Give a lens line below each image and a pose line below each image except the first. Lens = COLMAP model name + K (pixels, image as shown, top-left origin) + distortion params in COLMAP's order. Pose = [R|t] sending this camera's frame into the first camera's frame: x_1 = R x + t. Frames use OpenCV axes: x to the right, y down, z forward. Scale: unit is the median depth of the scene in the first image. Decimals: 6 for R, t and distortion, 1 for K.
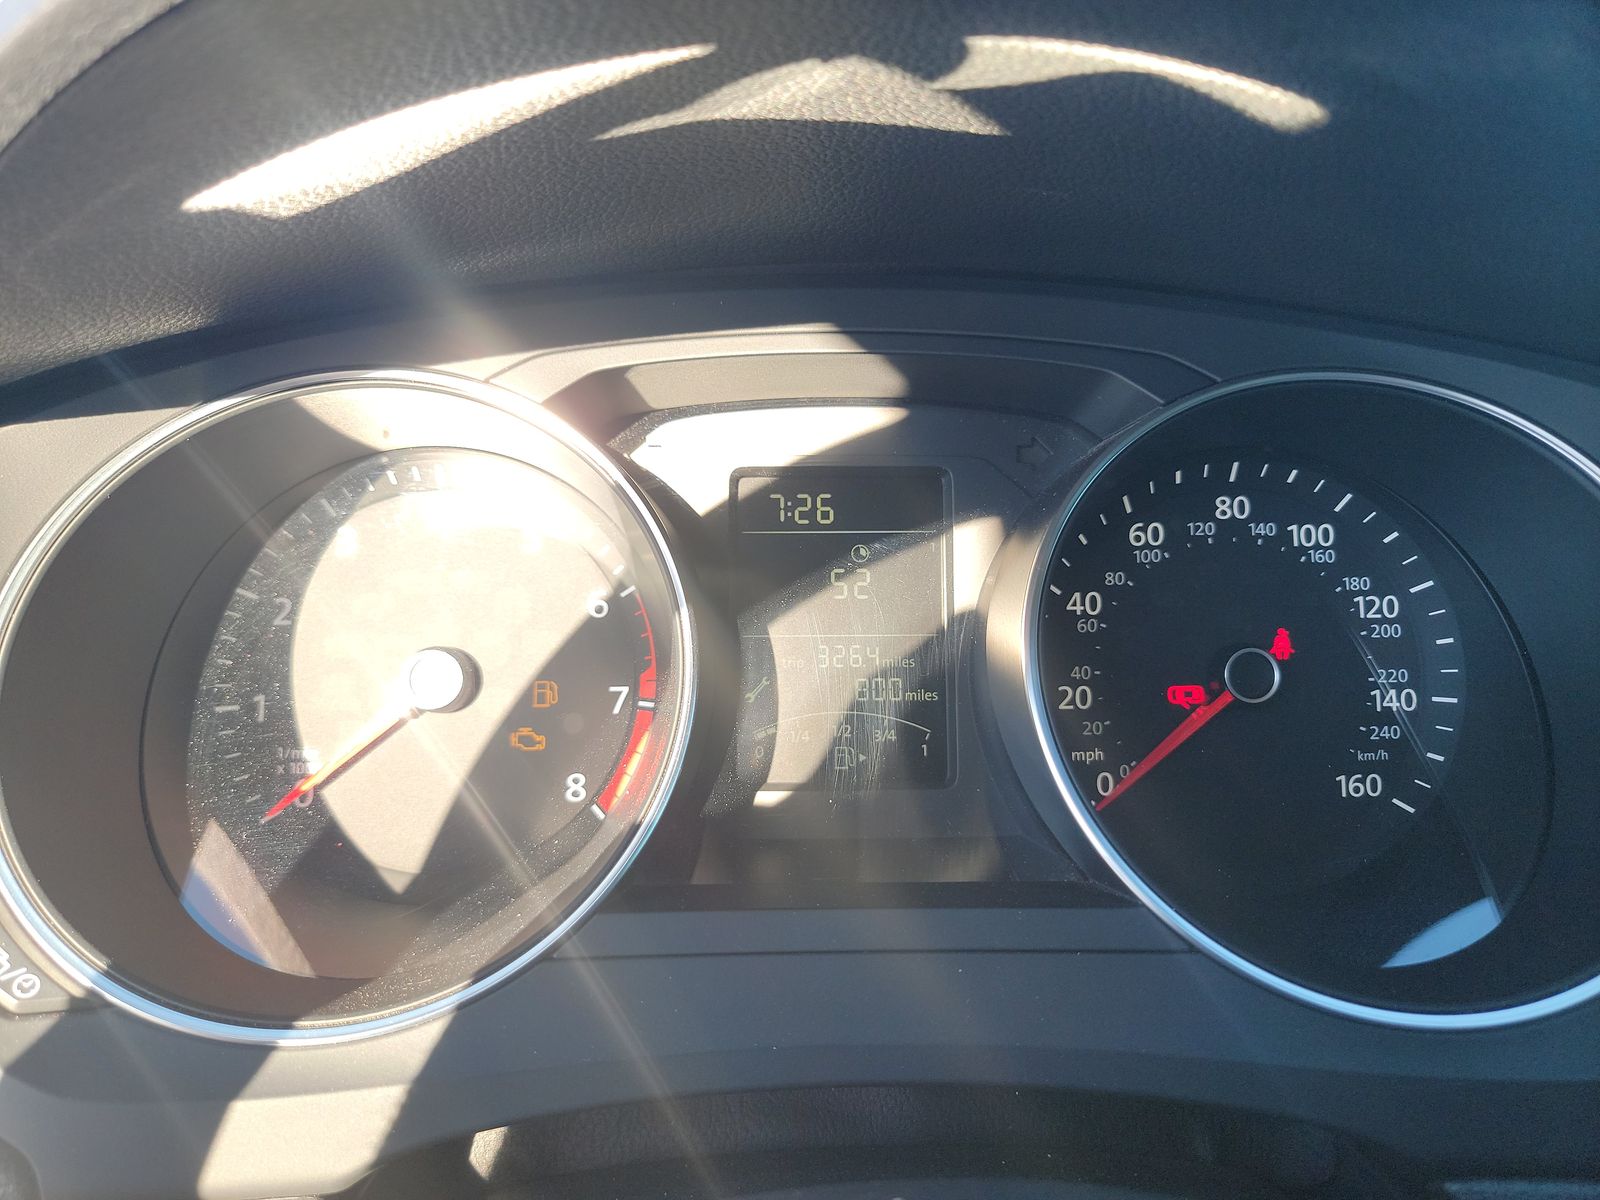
lens RADIAL K [[1122.2, 0, 799.0], [0, 1122.2, 629.5], [0, 0, 1]] dist [0.046666, -0.038347]
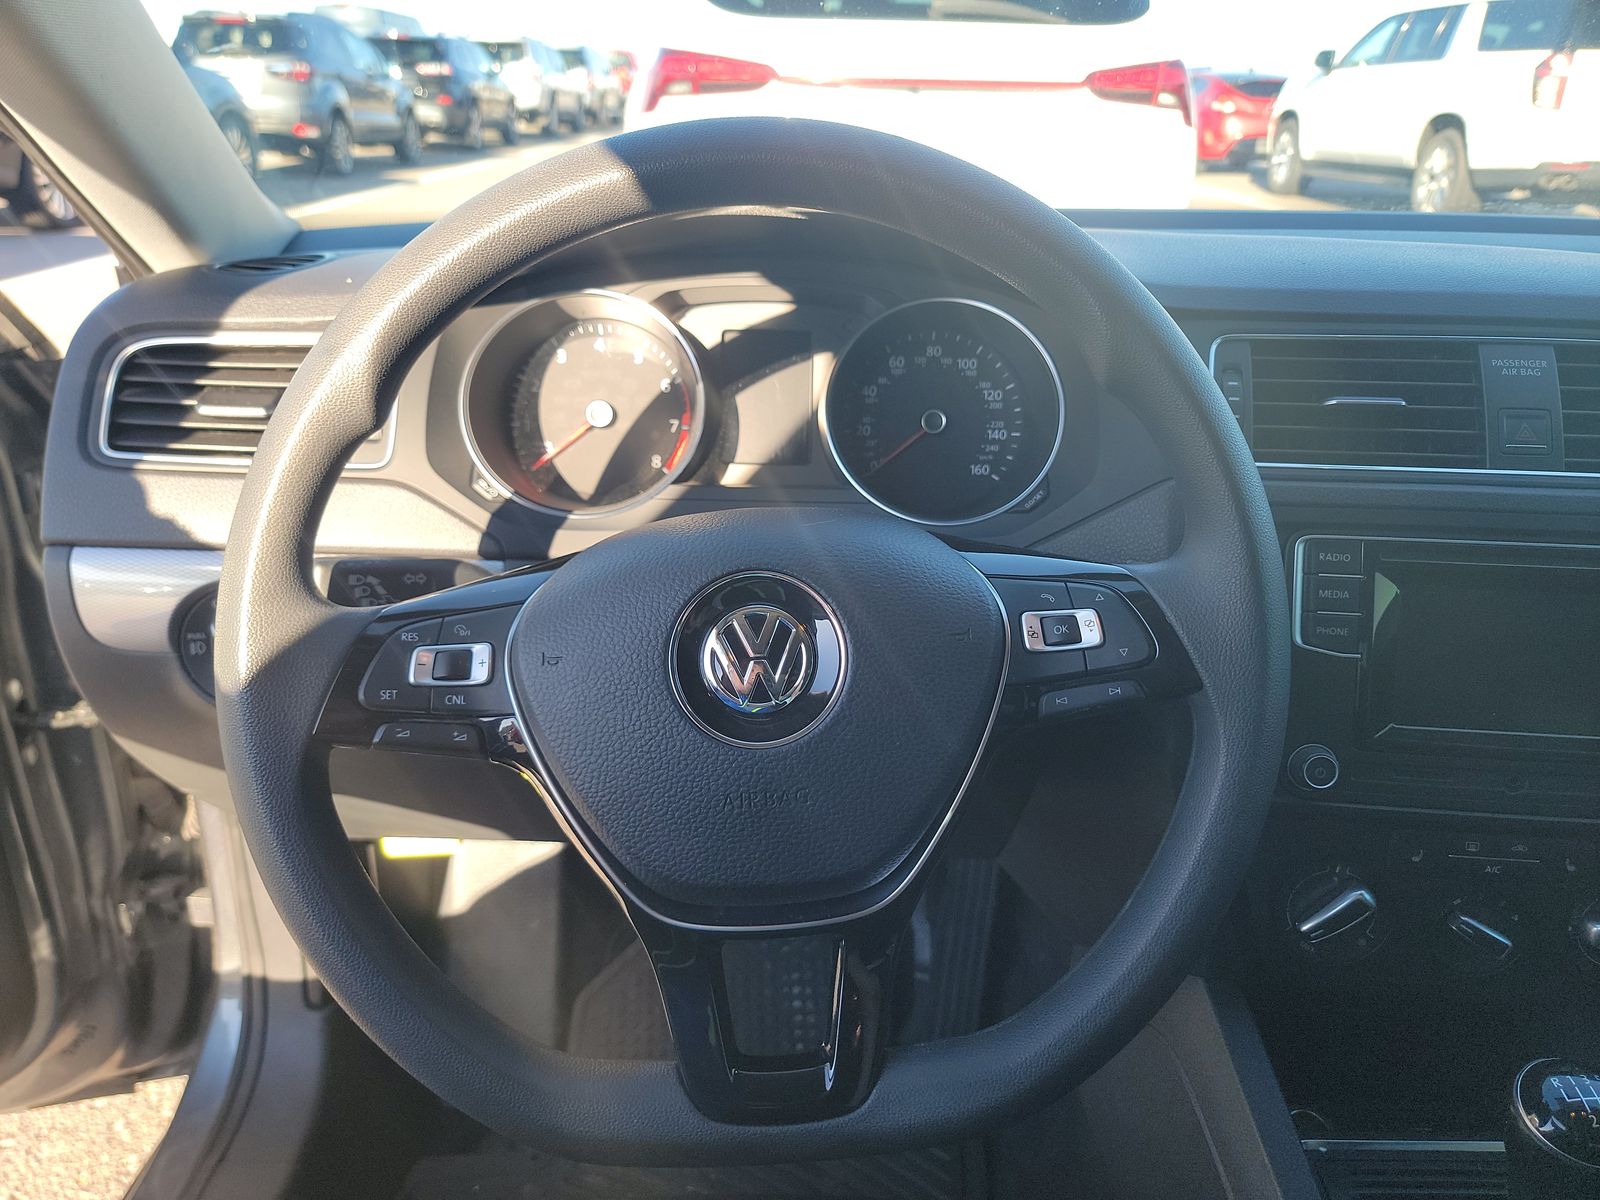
lens RADIAL K [[1122.2, 0, 812.6], [0, 1122.2, 602.5], [0, 0, 1]] dist [0.046666, -0.038347]
pose [[0.999598, 0.025787, -0.011815, 0.176339], [-0.024312, 0.993482, 0.111368, 0.163618], [0.014610, -0.111036, 0.993709, -1.444515]]
